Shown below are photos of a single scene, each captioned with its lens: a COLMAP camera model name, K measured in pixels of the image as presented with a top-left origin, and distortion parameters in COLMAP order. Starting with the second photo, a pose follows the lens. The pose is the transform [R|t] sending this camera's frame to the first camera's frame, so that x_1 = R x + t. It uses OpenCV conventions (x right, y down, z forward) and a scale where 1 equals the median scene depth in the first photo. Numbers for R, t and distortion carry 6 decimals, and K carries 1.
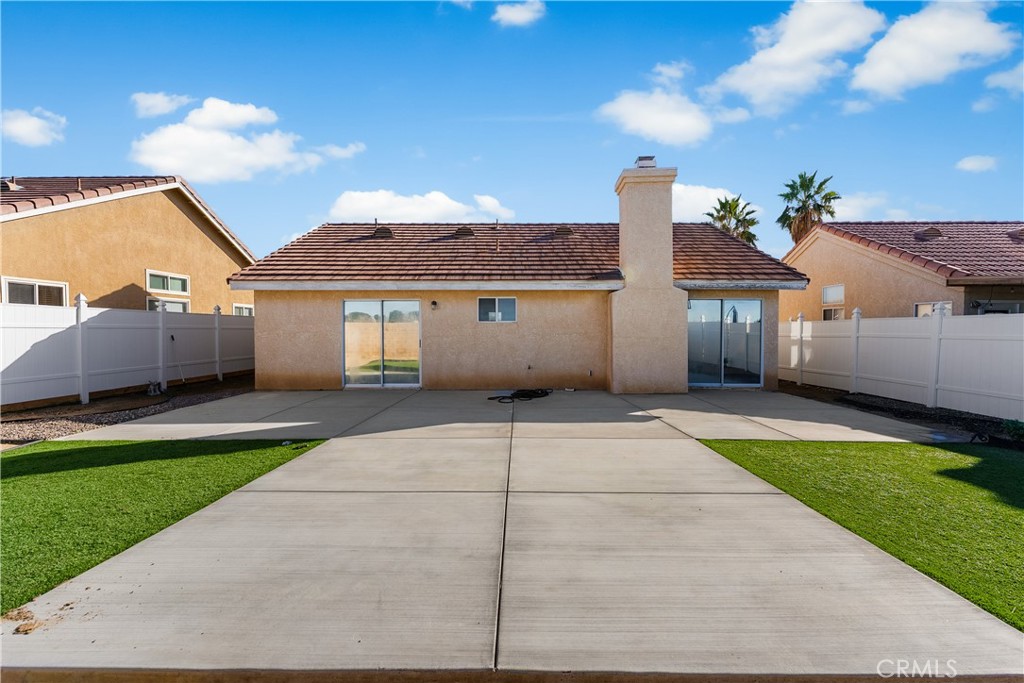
lens RADIAL K [[410.4, 0, 514.8], [0, 410.4, 341.5], [0, 0, 1]] dist [-0.000551, 0.000223]
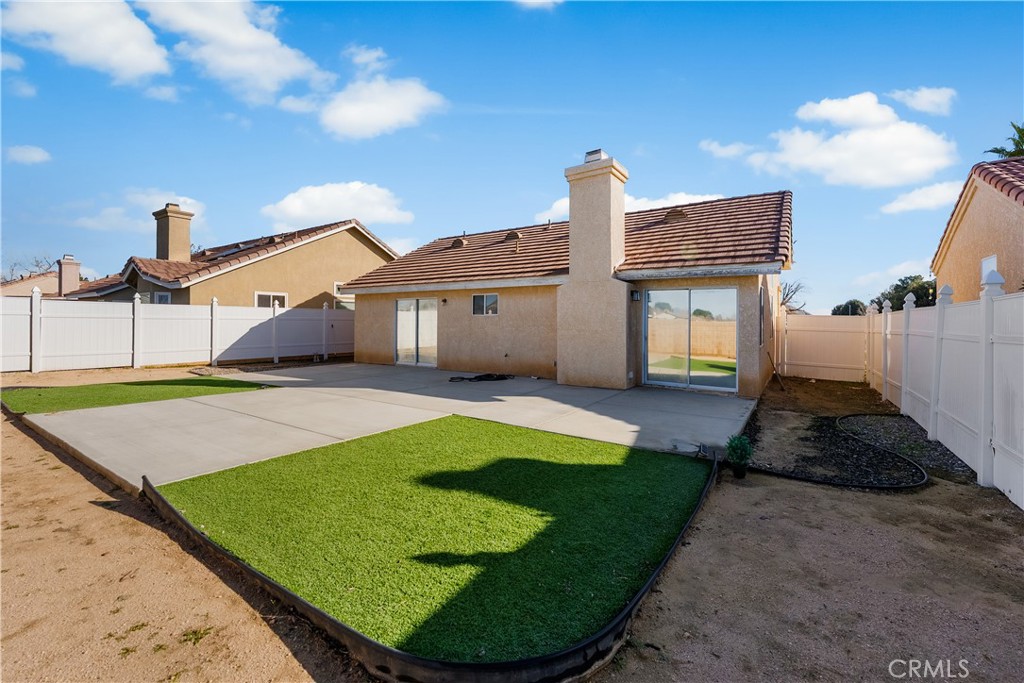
lens RADIAL K [[427.9, 0, 513.8], [0, 427.9, 324.1], [0, 0, 1]] dist [-0.003096, -0.000222]
pose [[0.837373, 0.007781, -0.546577, 0.693886], [-0.021314, 0.999603, -0.018424, -0.001723], [0.546217, 0.027077, 0.837206, 0.023842]]
